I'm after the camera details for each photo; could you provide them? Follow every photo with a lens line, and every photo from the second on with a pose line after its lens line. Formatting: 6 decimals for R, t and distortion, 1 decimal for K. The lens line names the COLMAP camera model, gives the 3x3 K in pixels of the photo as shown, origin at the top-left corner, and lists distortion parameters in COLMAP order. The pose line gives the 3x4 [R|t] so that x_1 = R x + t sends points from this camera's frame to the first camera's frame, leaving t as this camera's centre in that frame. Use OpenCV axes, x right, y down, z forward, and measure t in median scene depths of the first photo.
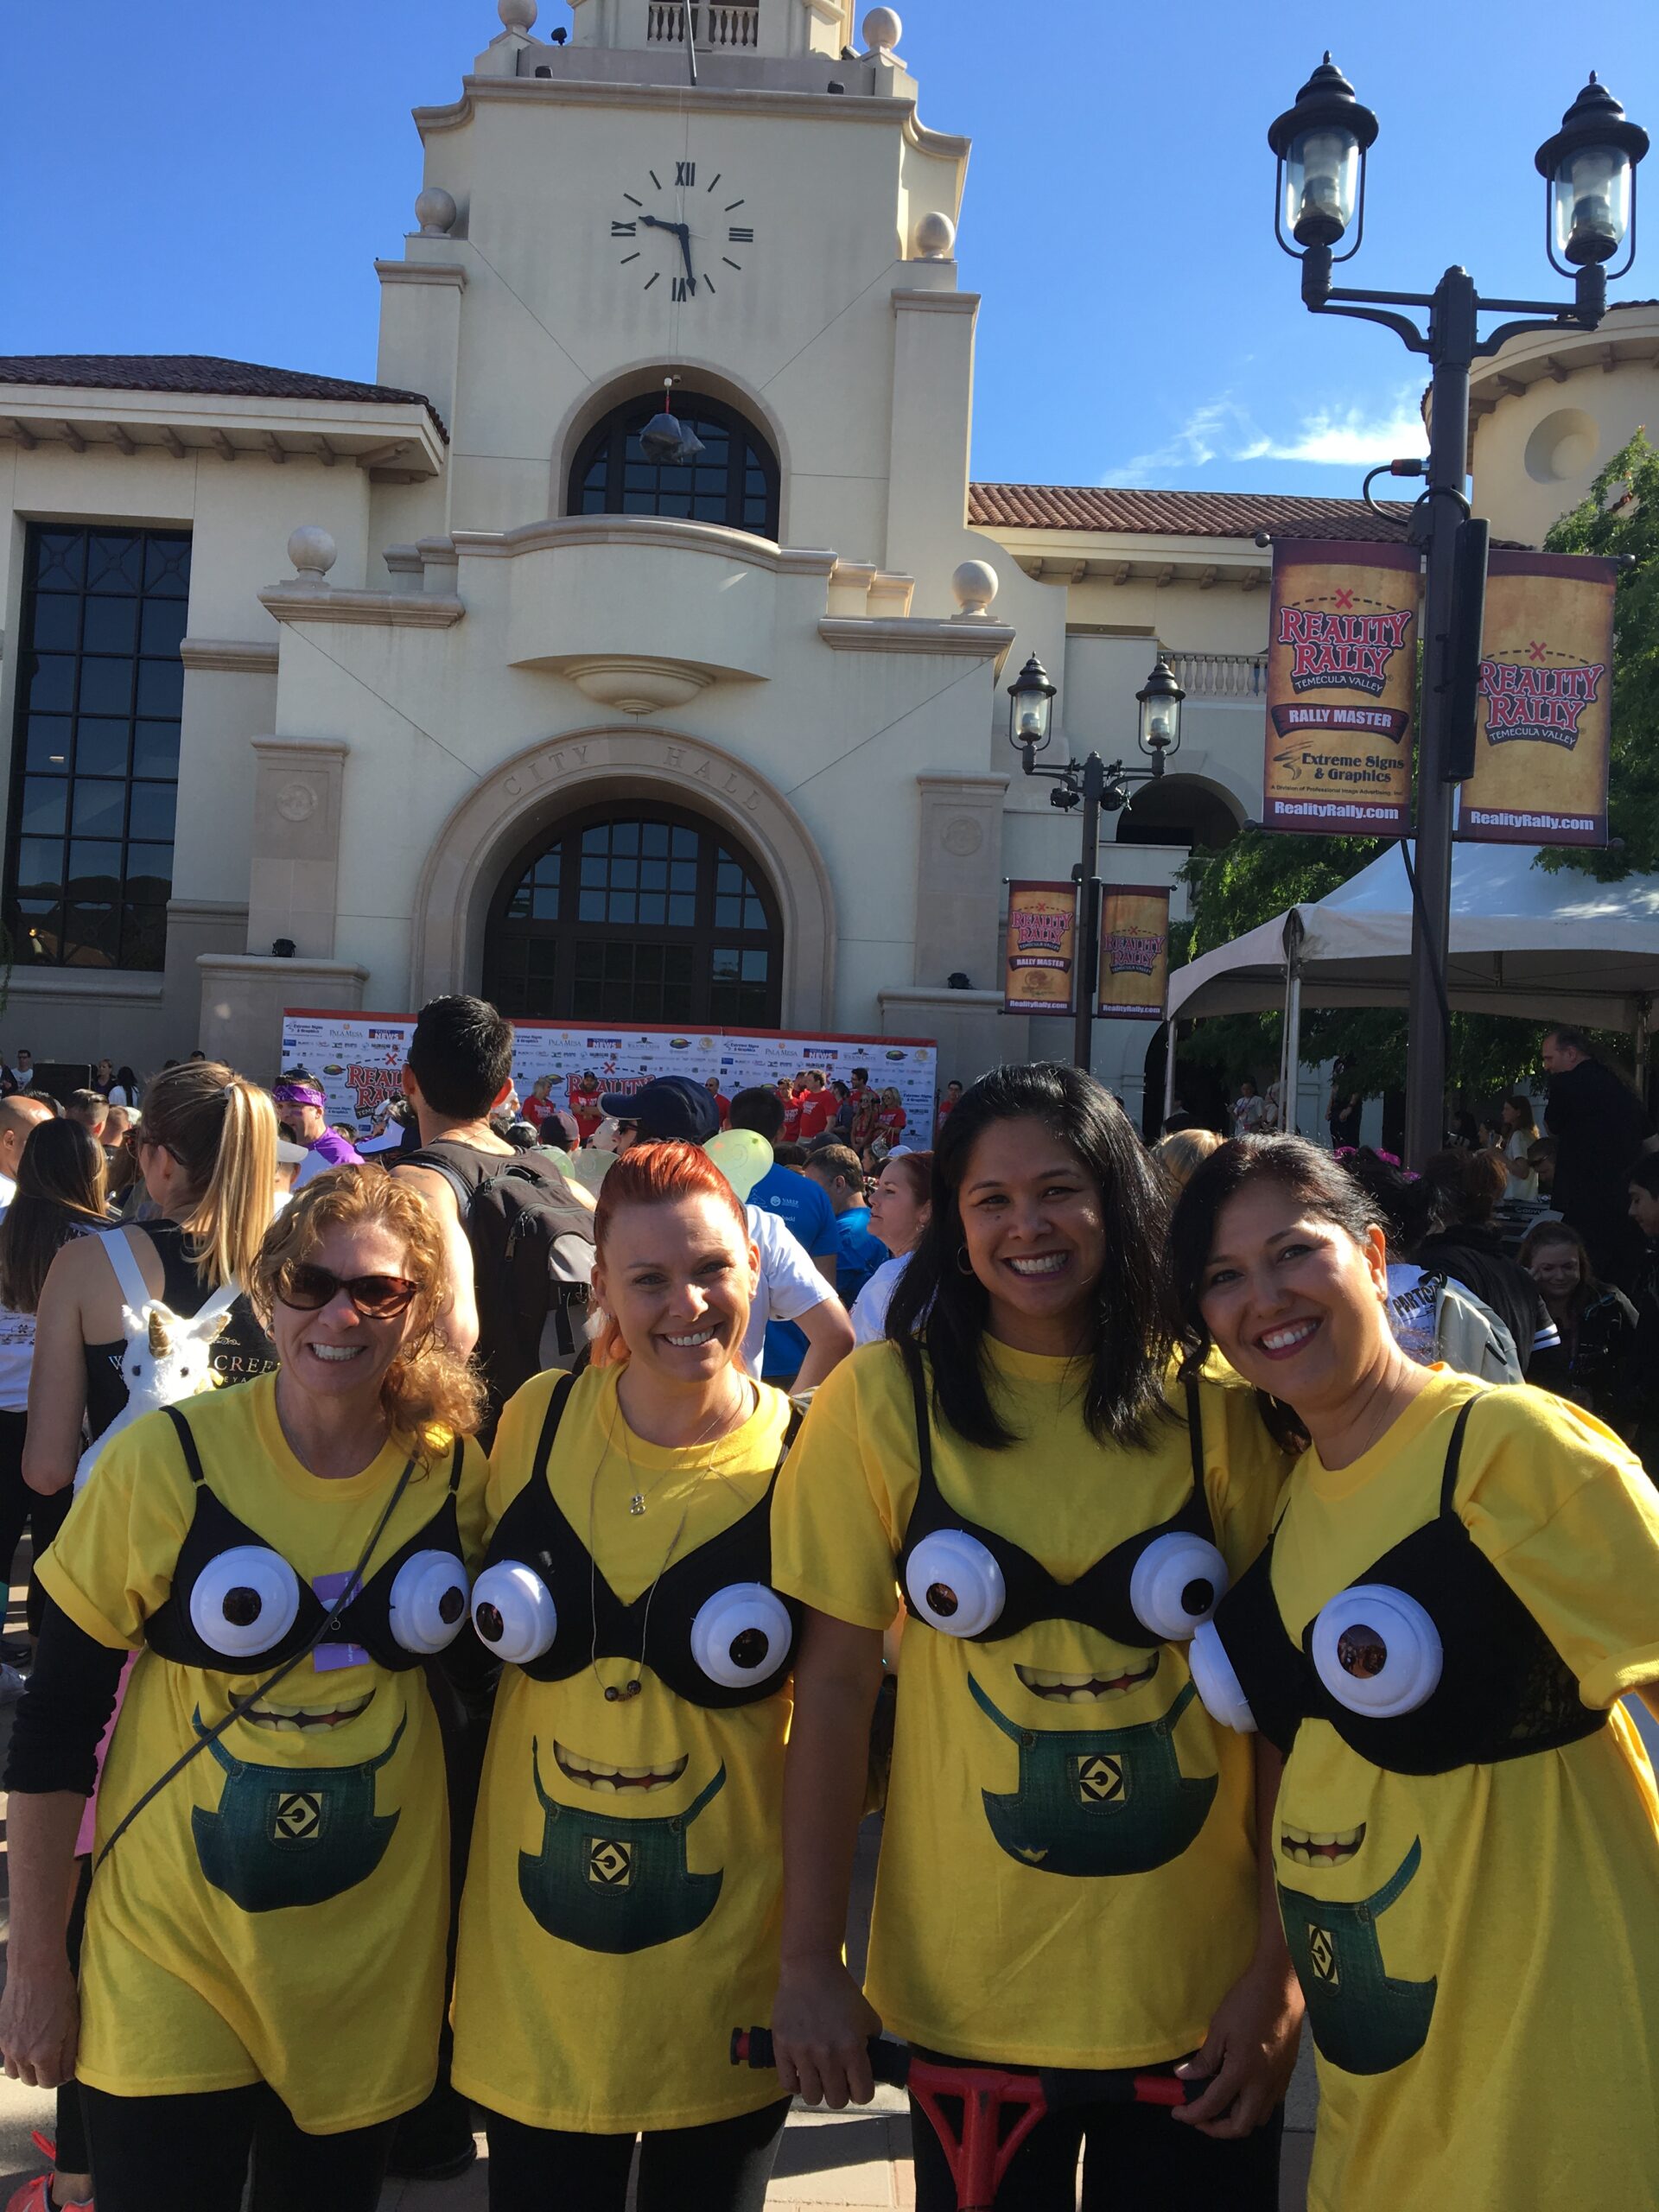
lens RADIAL K [[1867.5, 0, 830.4], [0, 1867.5, 1108.6], [0, 0, 1]] dist [0.005502, -0.000828]
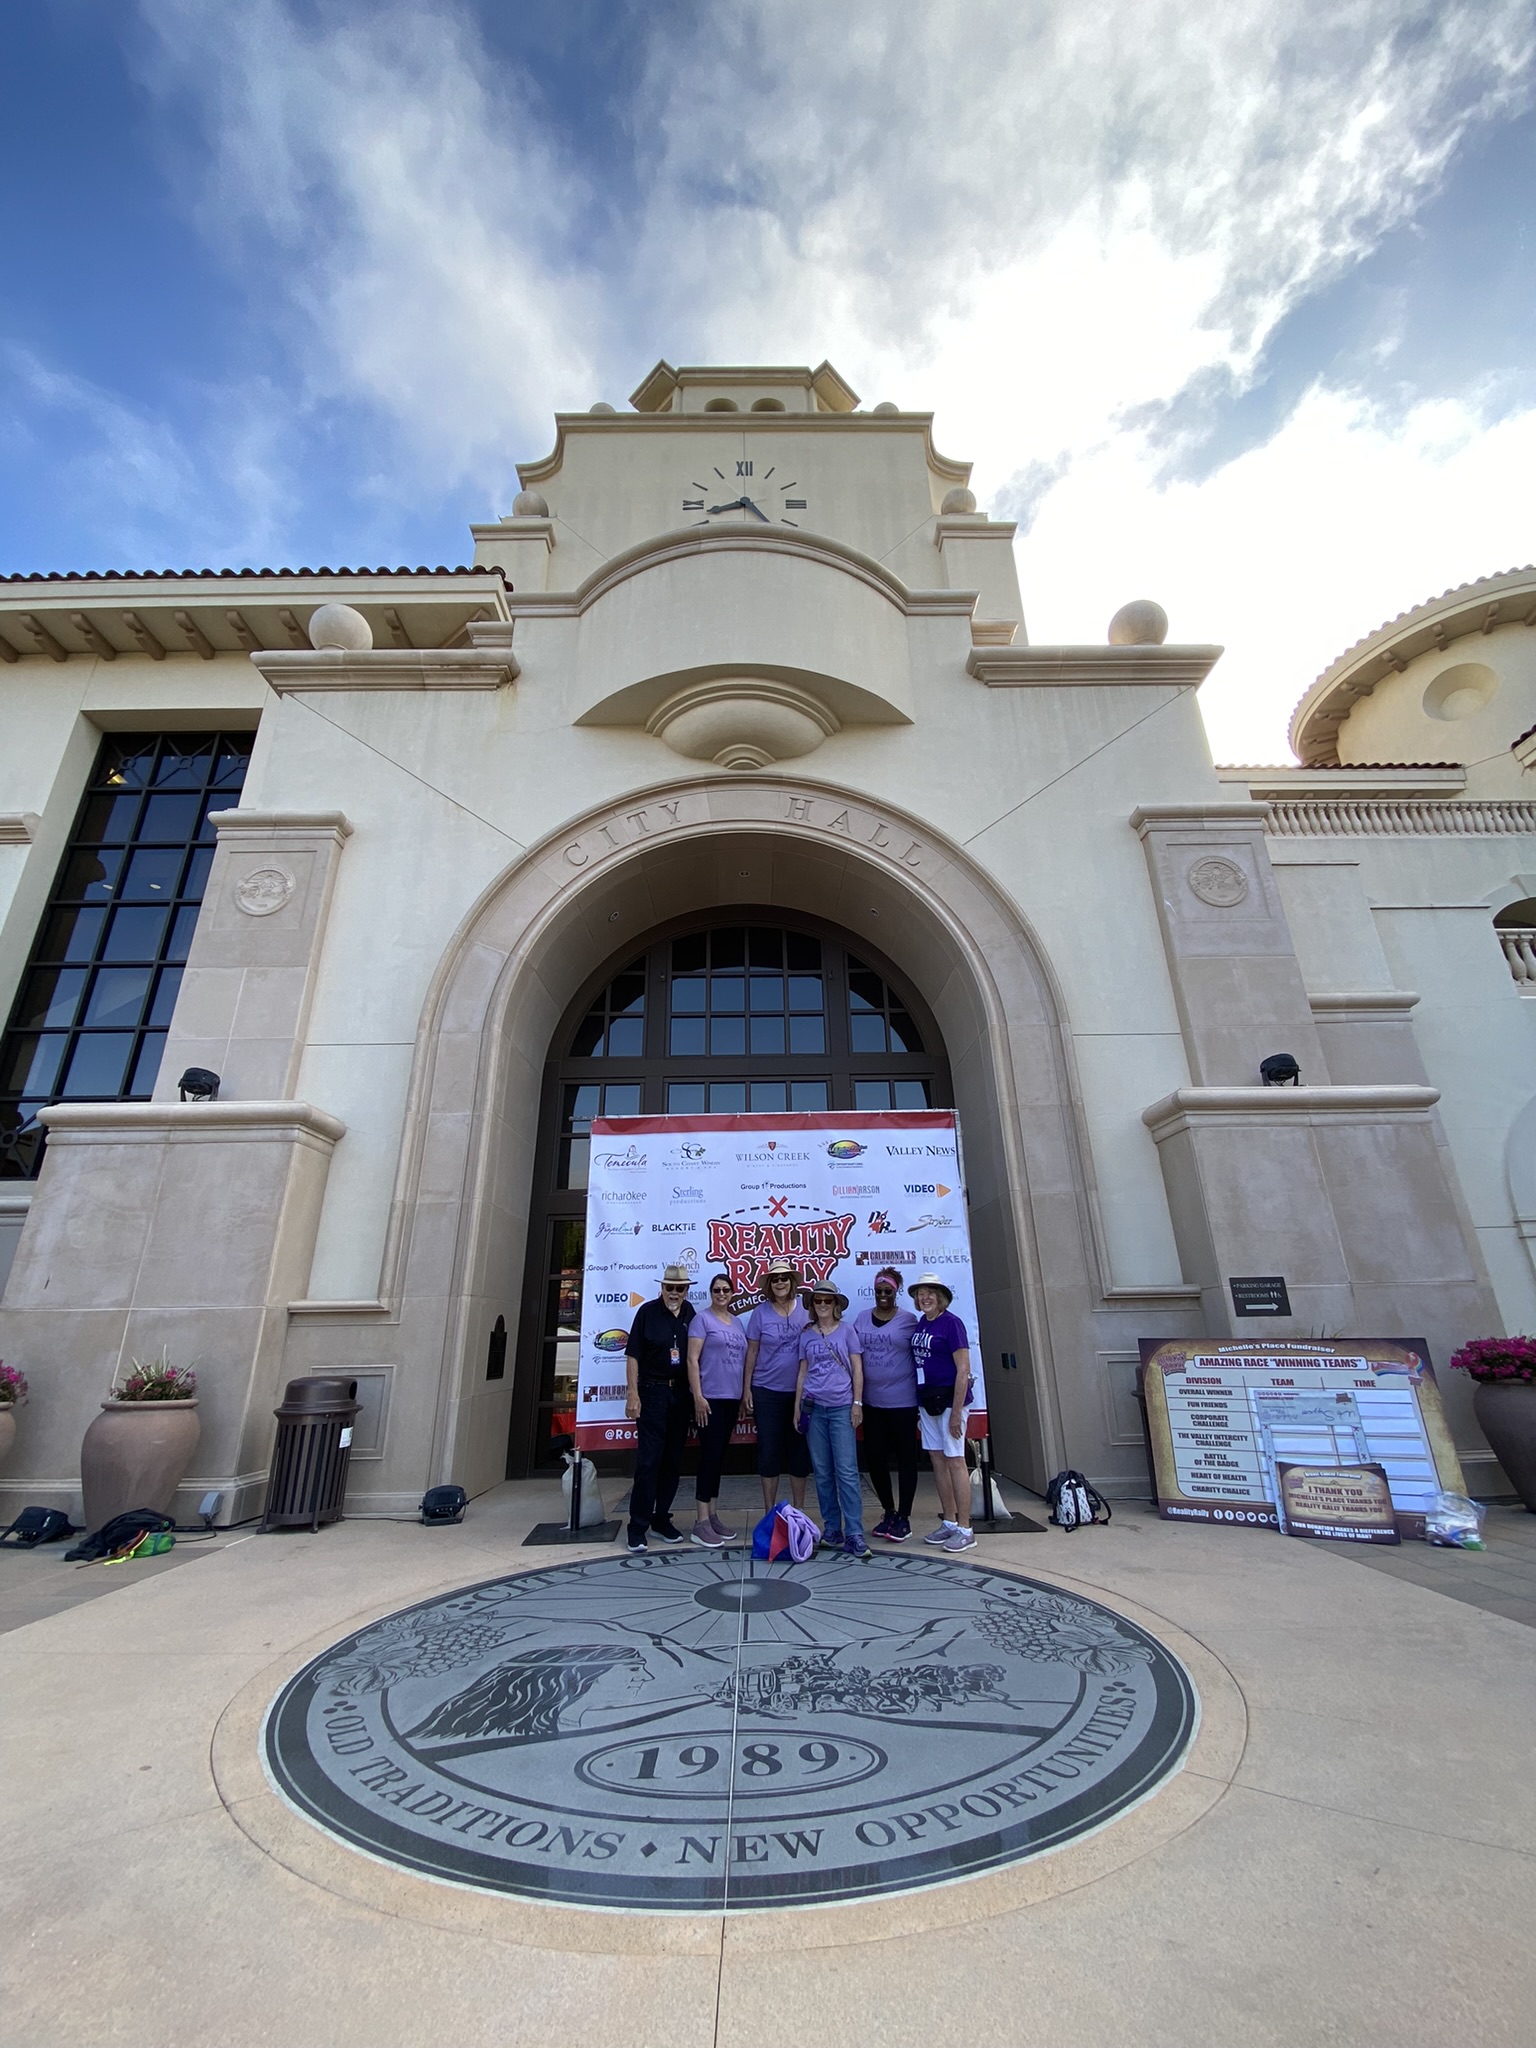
lens RADIAL K [[817.7, 0, 779.1], [0, 817.7, 1020.8], [0, 0, 1]] dist [0.000724, -0.000031]
pose [[0.997880, -0.051751, 0.039452, -0.107998], [0.061805, 0.943461, -0.325671, -0.006743], [-0.020367, 0.327419, 0.944660, 0.722824]]
